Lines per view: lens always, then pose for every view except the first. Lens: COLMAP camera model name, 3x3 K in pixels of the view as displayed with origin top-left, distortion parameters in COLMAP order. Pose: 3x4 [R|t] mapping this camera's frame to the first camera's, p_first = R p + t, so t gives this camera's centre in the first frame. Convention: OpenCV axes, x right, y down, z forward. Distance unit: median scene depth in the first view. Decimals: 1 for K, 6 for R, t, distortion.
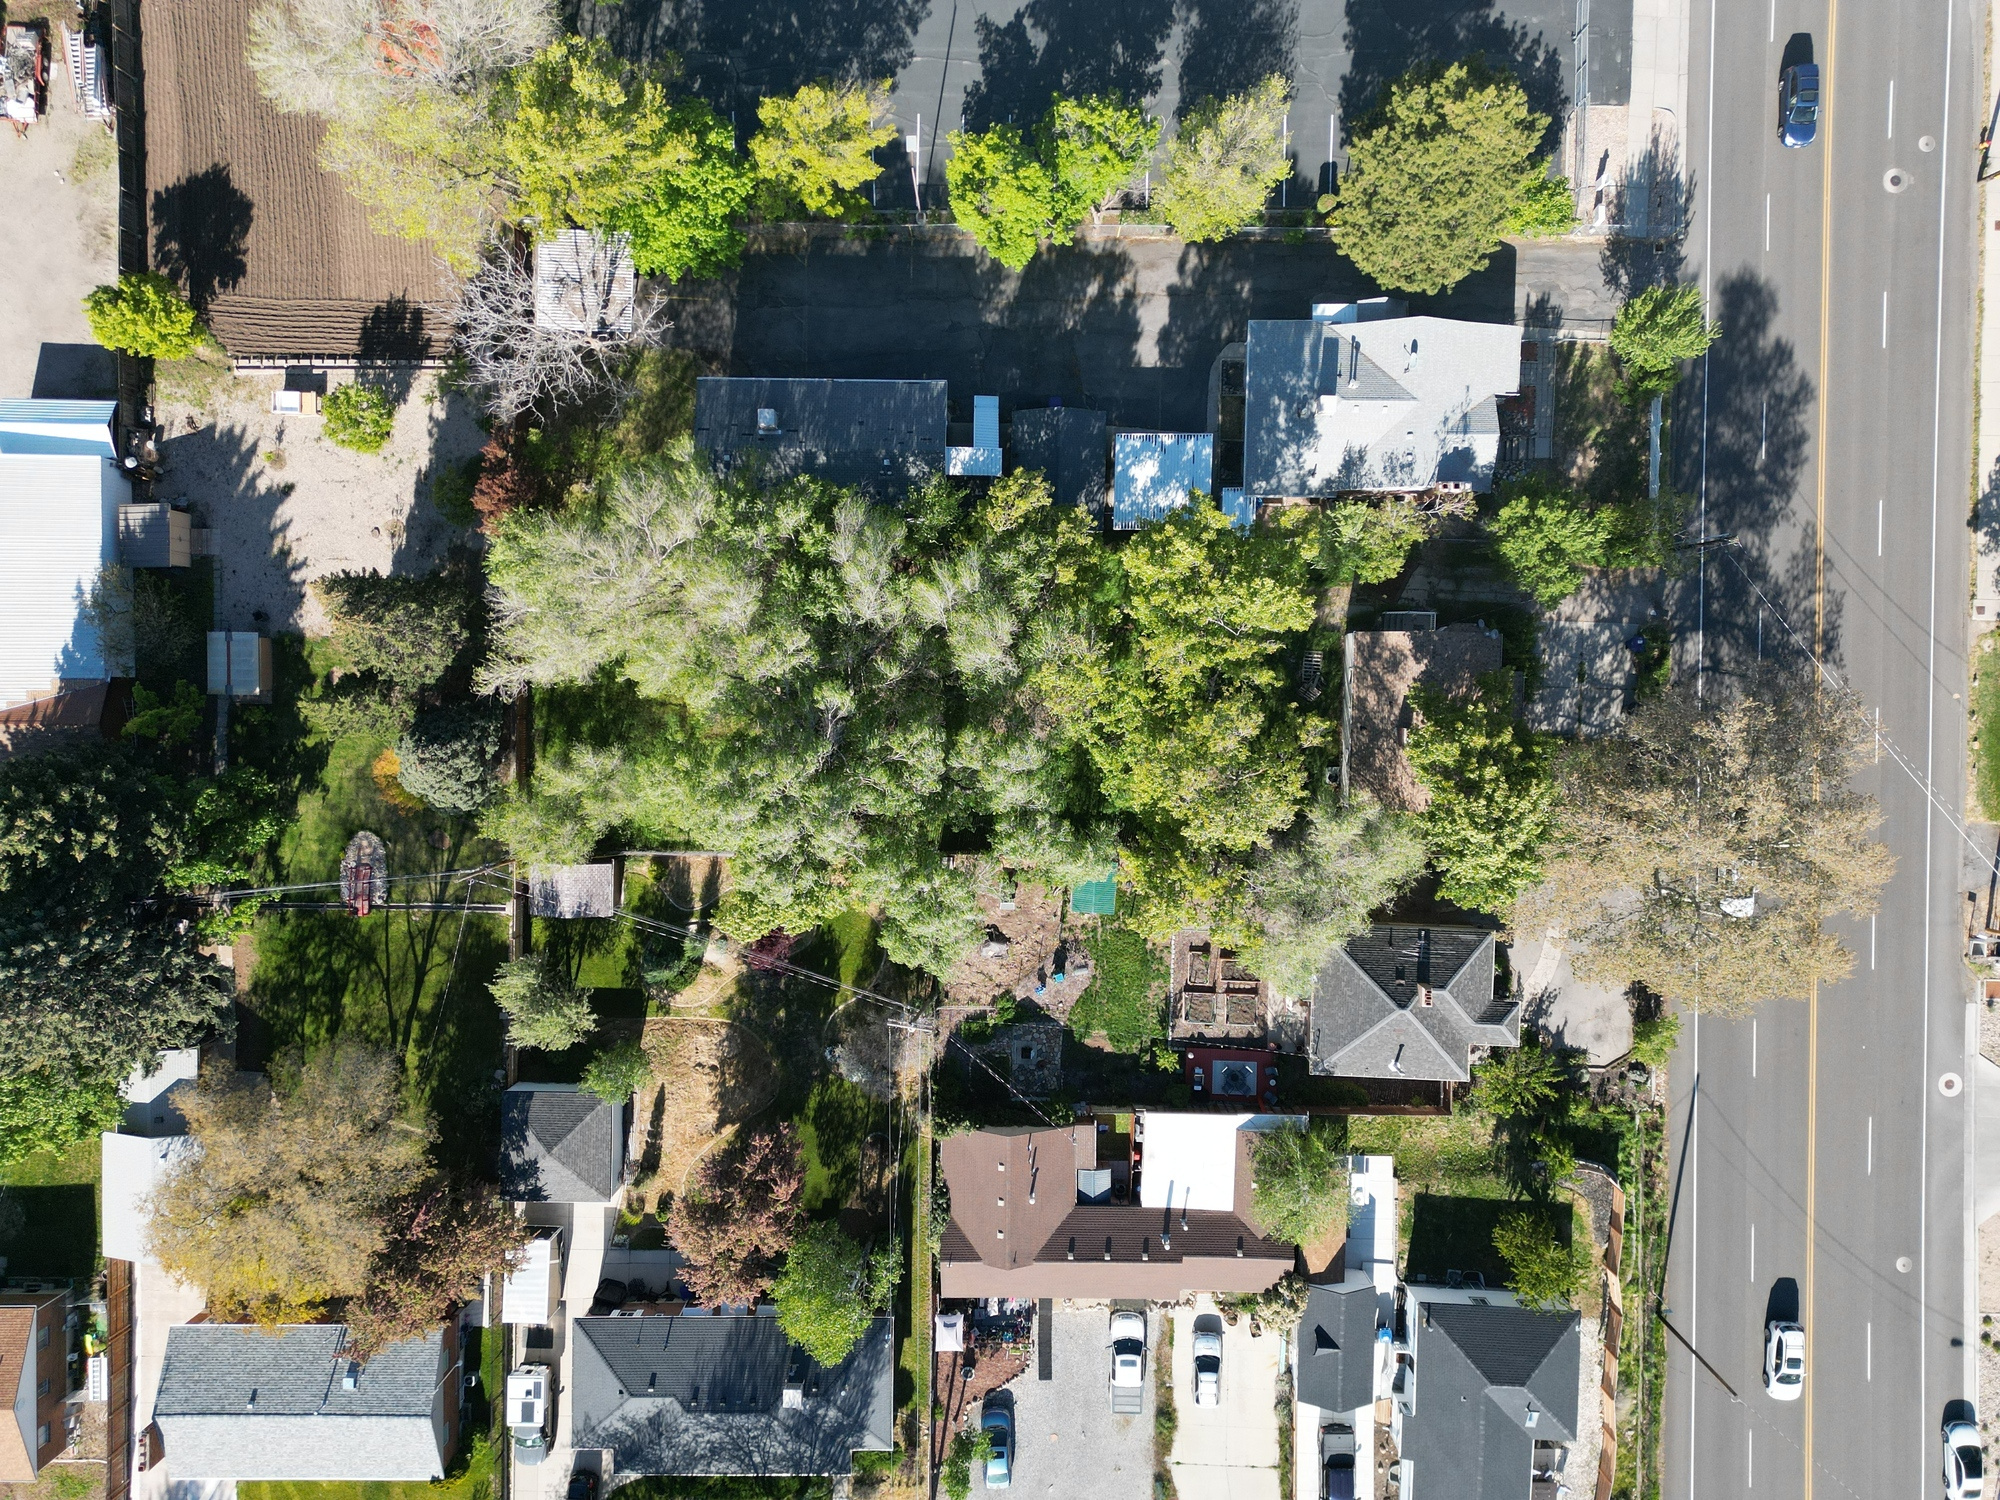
lens RADIAL K [[1352.3, 0, 995.1], [0, 1352.3, 748.6], [0, 0, 1]] dist [0.077737, -0.062669]
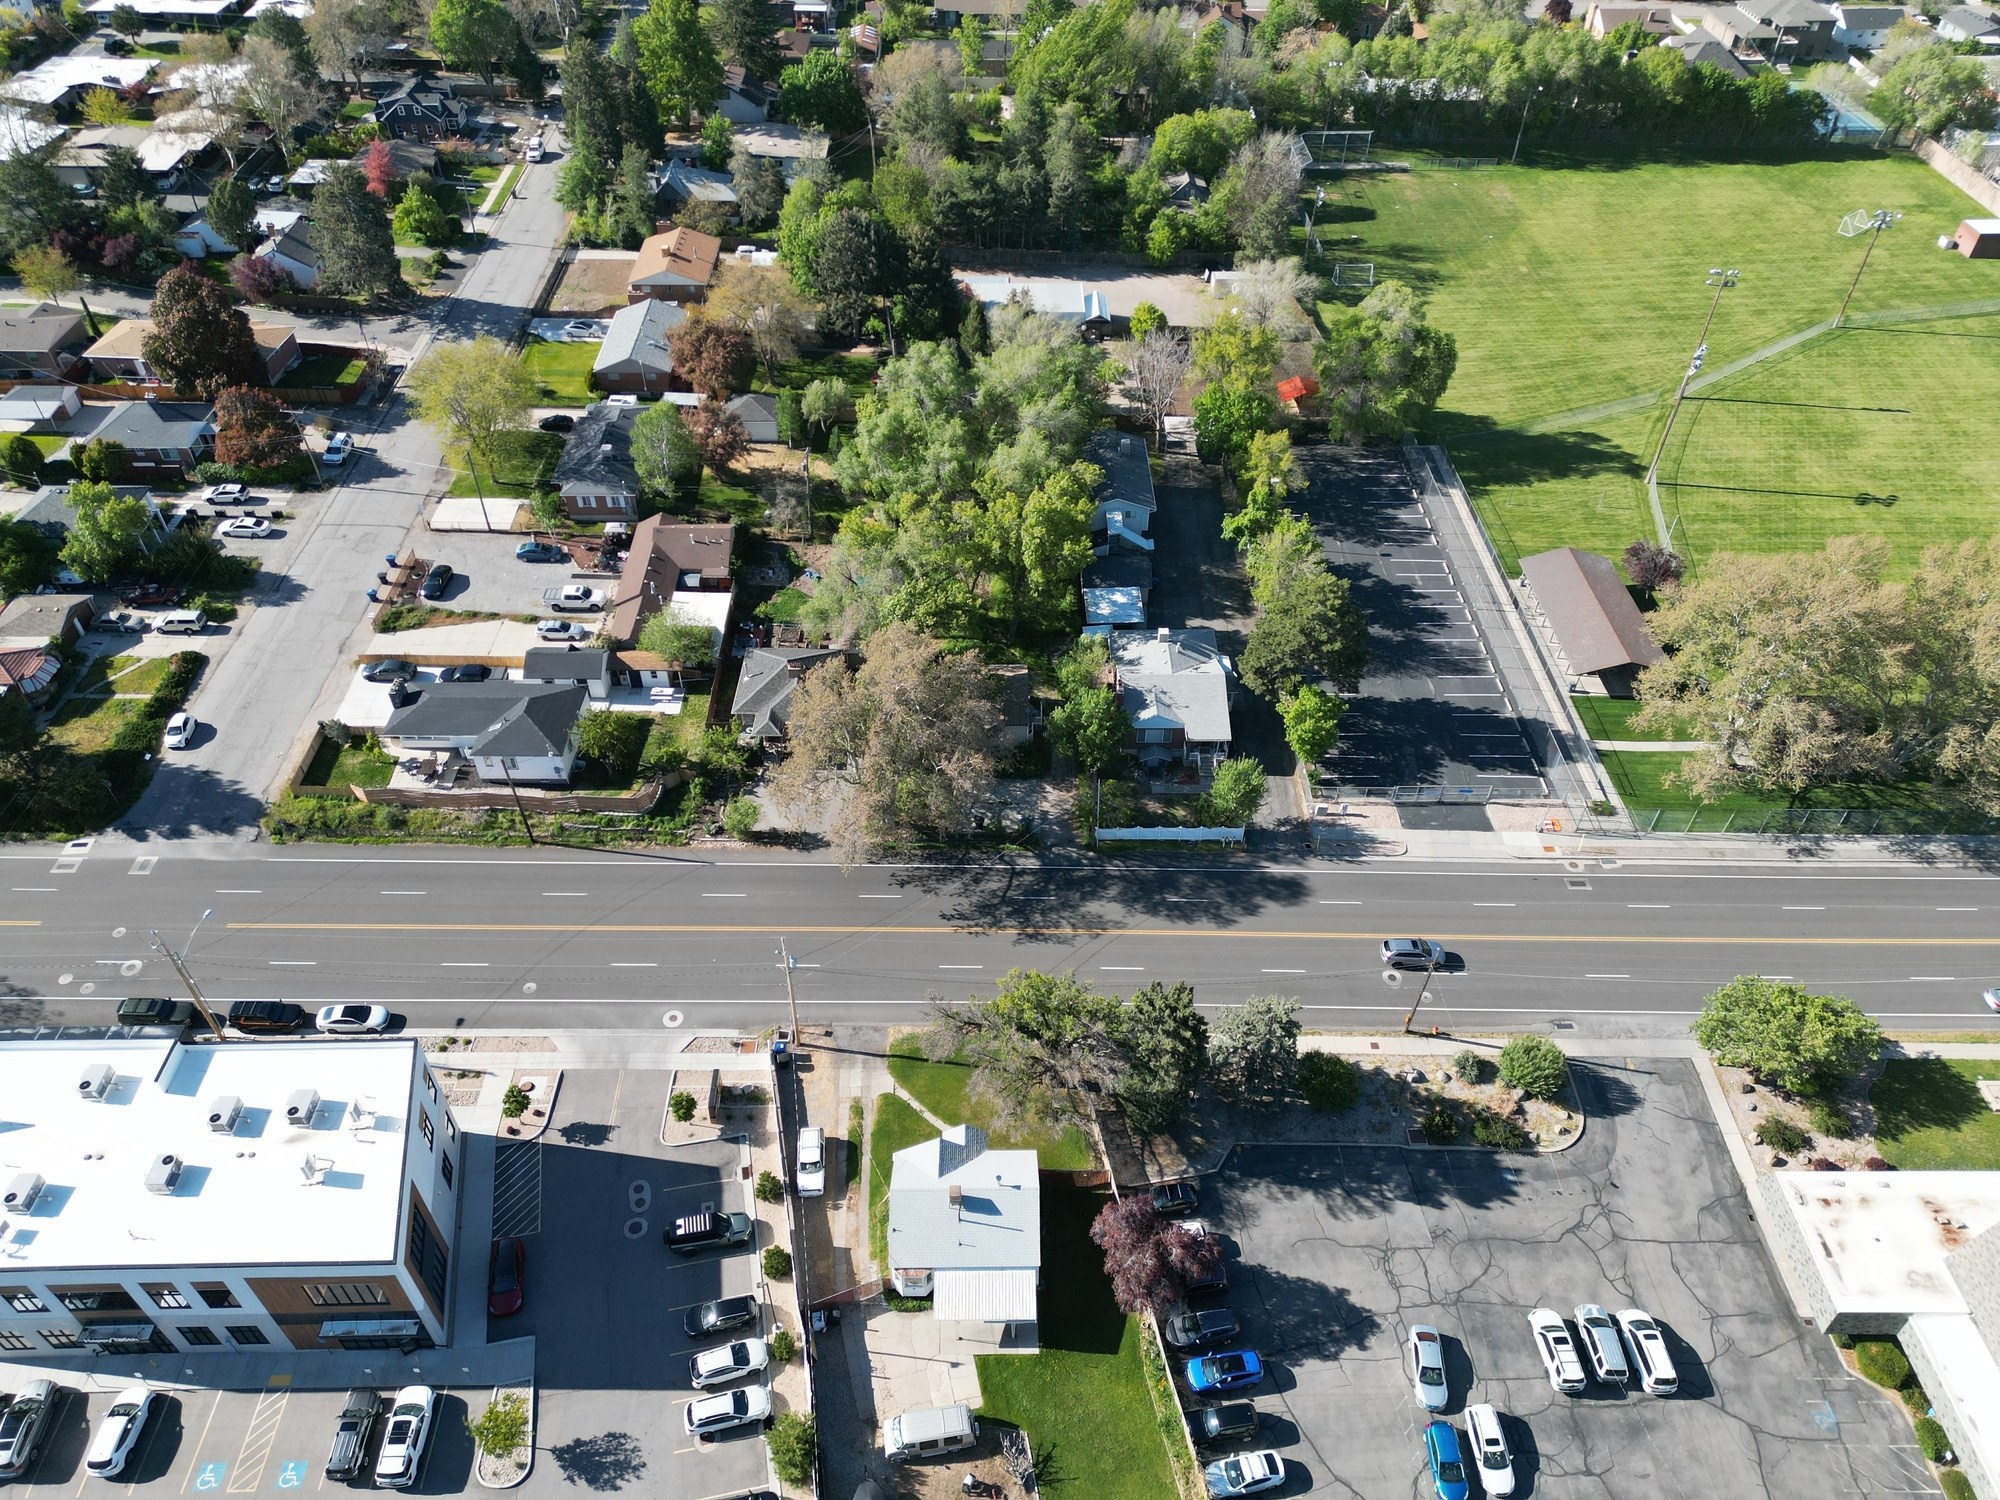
lens RADIAL K [[1352.3, 0, 995.1], [0, 1352.3, 748.6], [0, 0, 1]] dist [0.077737, -0.062669]
pose [[0.017111, 0.692092, -0.721606, 1.434541], [-0.998997, -0.018039, -0.040990, 0.013973], [-0.041386, 0.721584, 0.691089, -0.010067]]
